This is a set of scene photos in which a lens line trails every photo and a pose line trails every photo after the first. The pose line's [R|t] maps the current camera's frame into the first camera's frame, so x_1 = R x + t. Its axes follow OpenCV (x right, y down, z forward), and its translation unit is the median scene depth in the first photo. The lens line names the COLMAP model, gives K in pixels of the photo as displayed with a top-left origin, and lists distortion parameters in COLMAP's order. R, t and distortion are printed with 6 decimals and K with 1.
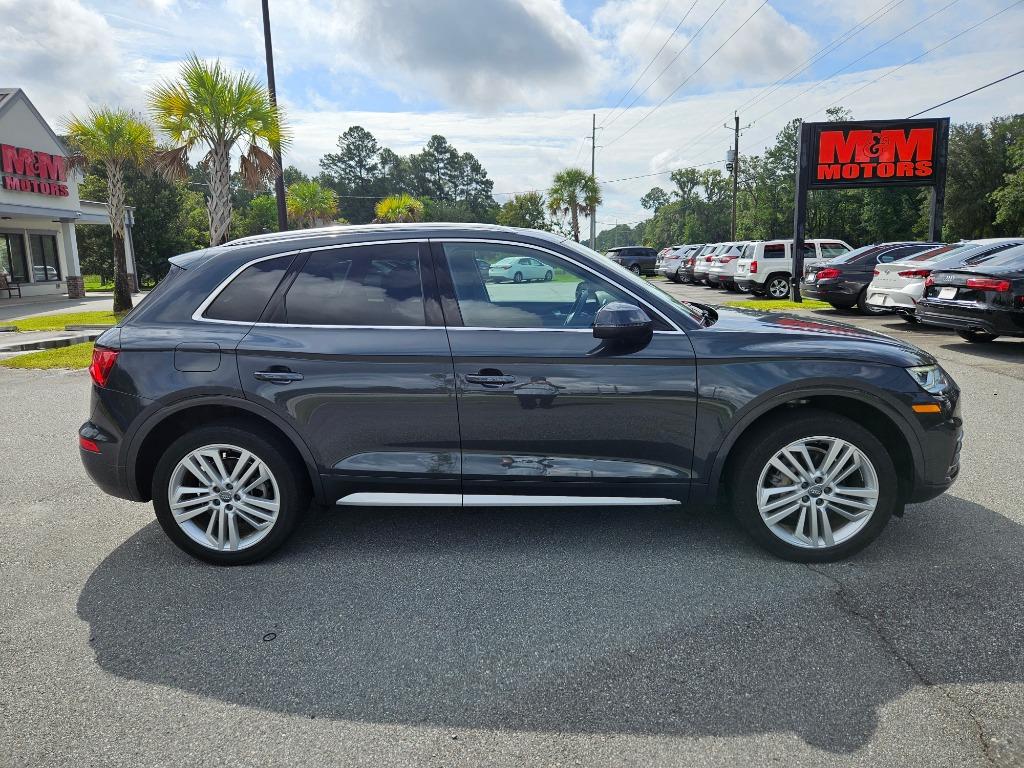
lens RADIAL K [[695.3, 0, 485.9], [0, 695.3, 365.0], [0, 0, 1]] dist [0.057193, -0.045616]
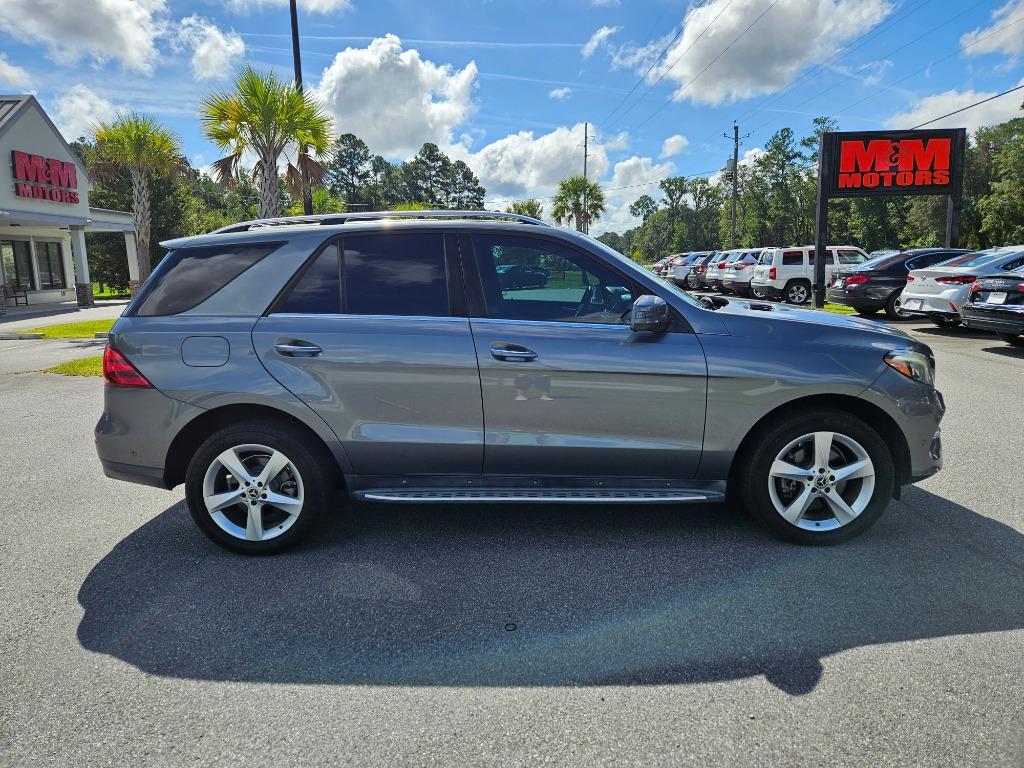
lens RADIAL K [[695.3, 0, 491.2], [0, 695.3, 362.6], [0, 0, 1]] dist [0.057193, -0.045616]
pose [[0.999714, -0.004051, 0.023556, -0.051047], [0.004363, 0.999903, -0.013196, 0.001361], [-0.023500, 0.013295, 0.999635, -0.005767]]
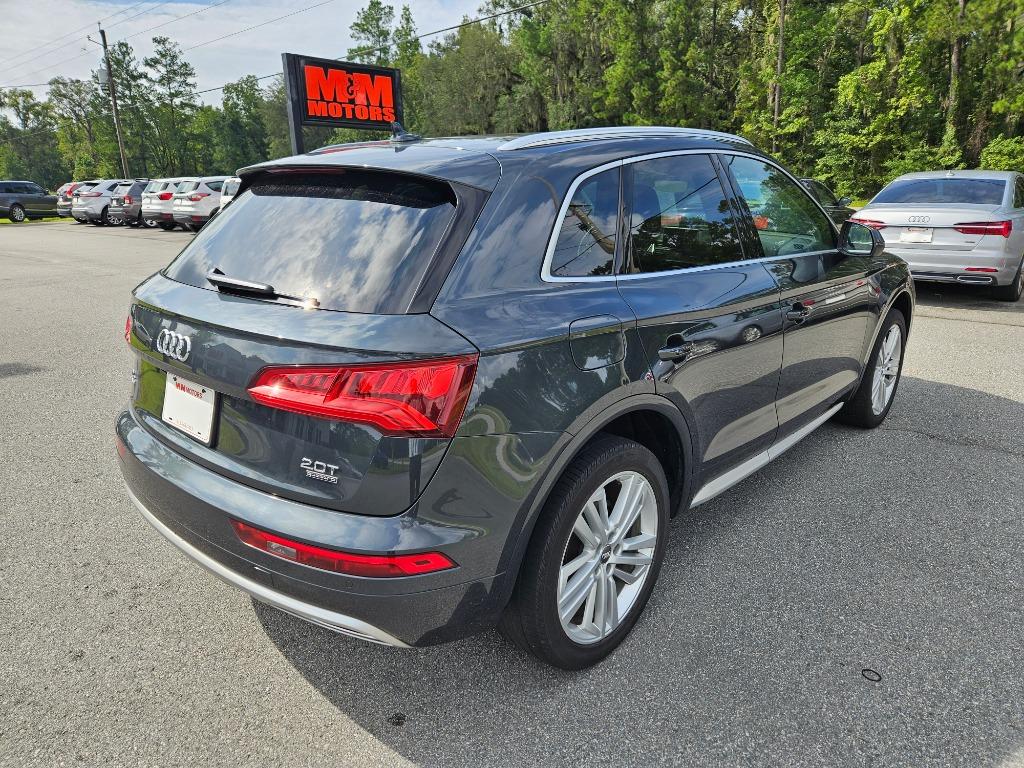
lens RADIAL K [[695.3, 0, 505.4], [0, 695.3, 387.1], [0, 0, 1]] dist [0.057193, -0.045616]
pose [[0.633455, -0.202998, 0.746677, -0.155271], [0.119528, 0.979062, 0.164773, -0.013795], [-0.764492, -0.015127, 0.644455, 0.118036]]
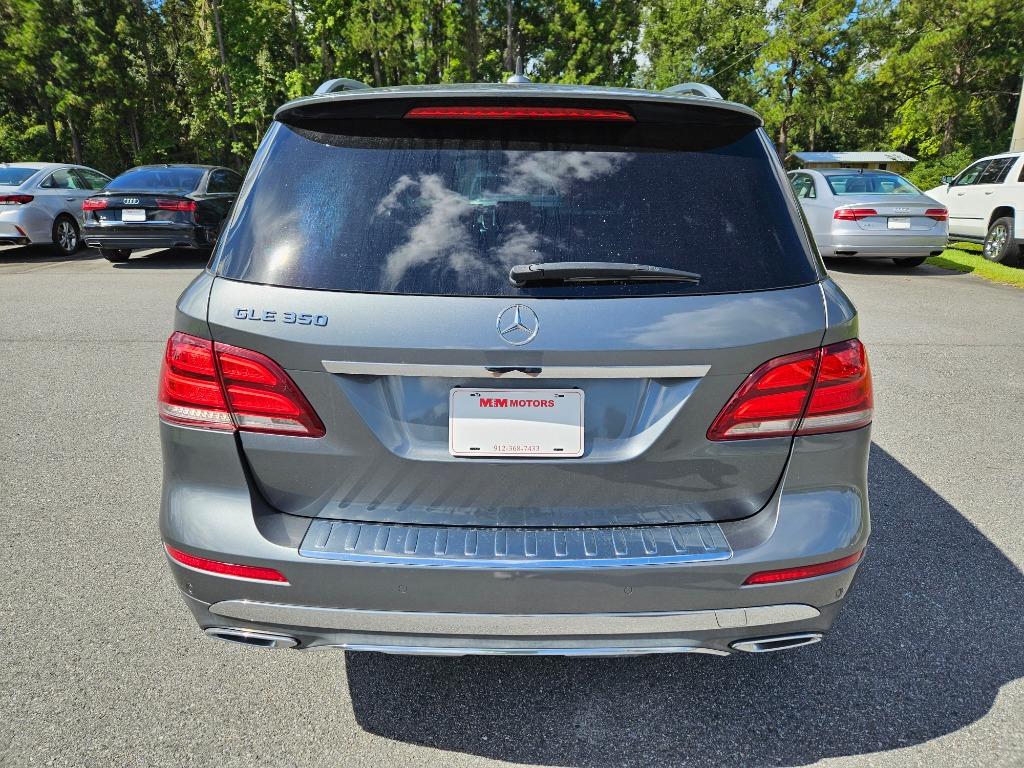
lens RADIAL K [[695.3, 0, 511.7], [0, 695.3, 384.3], [0, 0, 1]] dist [0.057193, -0.045616]
pose [[-0.071083, -0.272244, 0.959599, -0.240042], [0.154852, 0.947357, 0.280242, -0.038082], [-0.985377, 0.168516, -0.025184, 0.270644]]
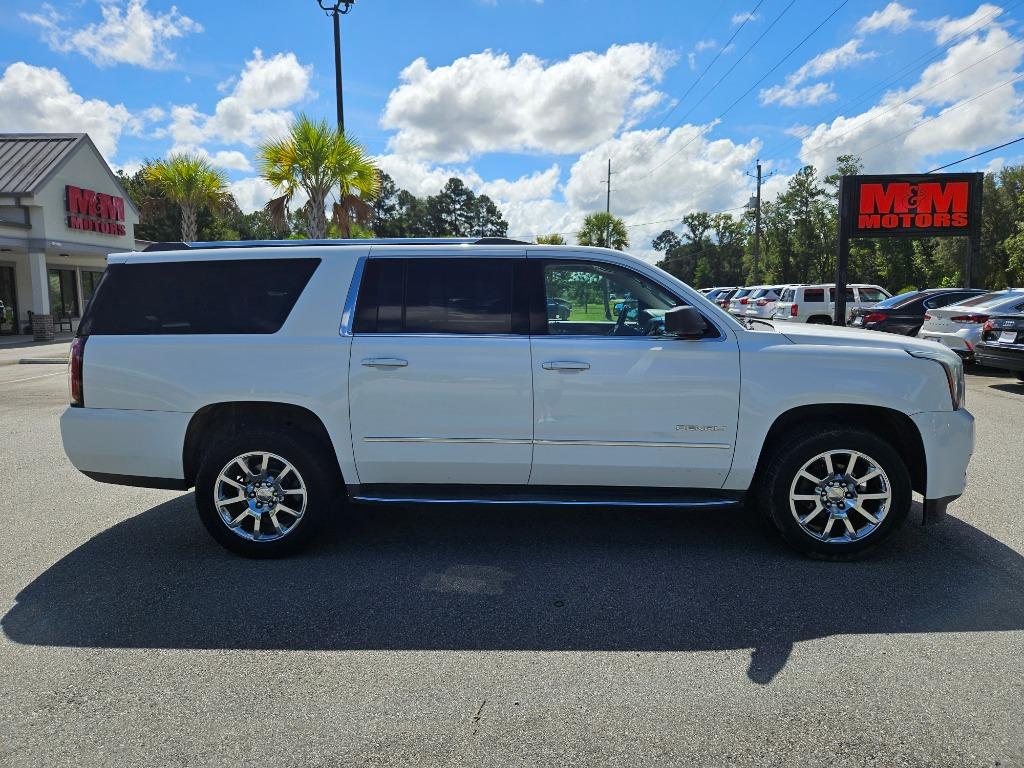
lens RADIAL K [[695.3, 0, 490.9], [0, 695.3, 365.6], [0, 0, 1]] dist [0.057193, -0.045616]
pose [[0.999908, 0.012189, -0.006019, -0.060665], [-0.012498, 0.998449, -0.054251, 0.004713], [0.005348, 0.054322, 0.998509, -0.037992]]
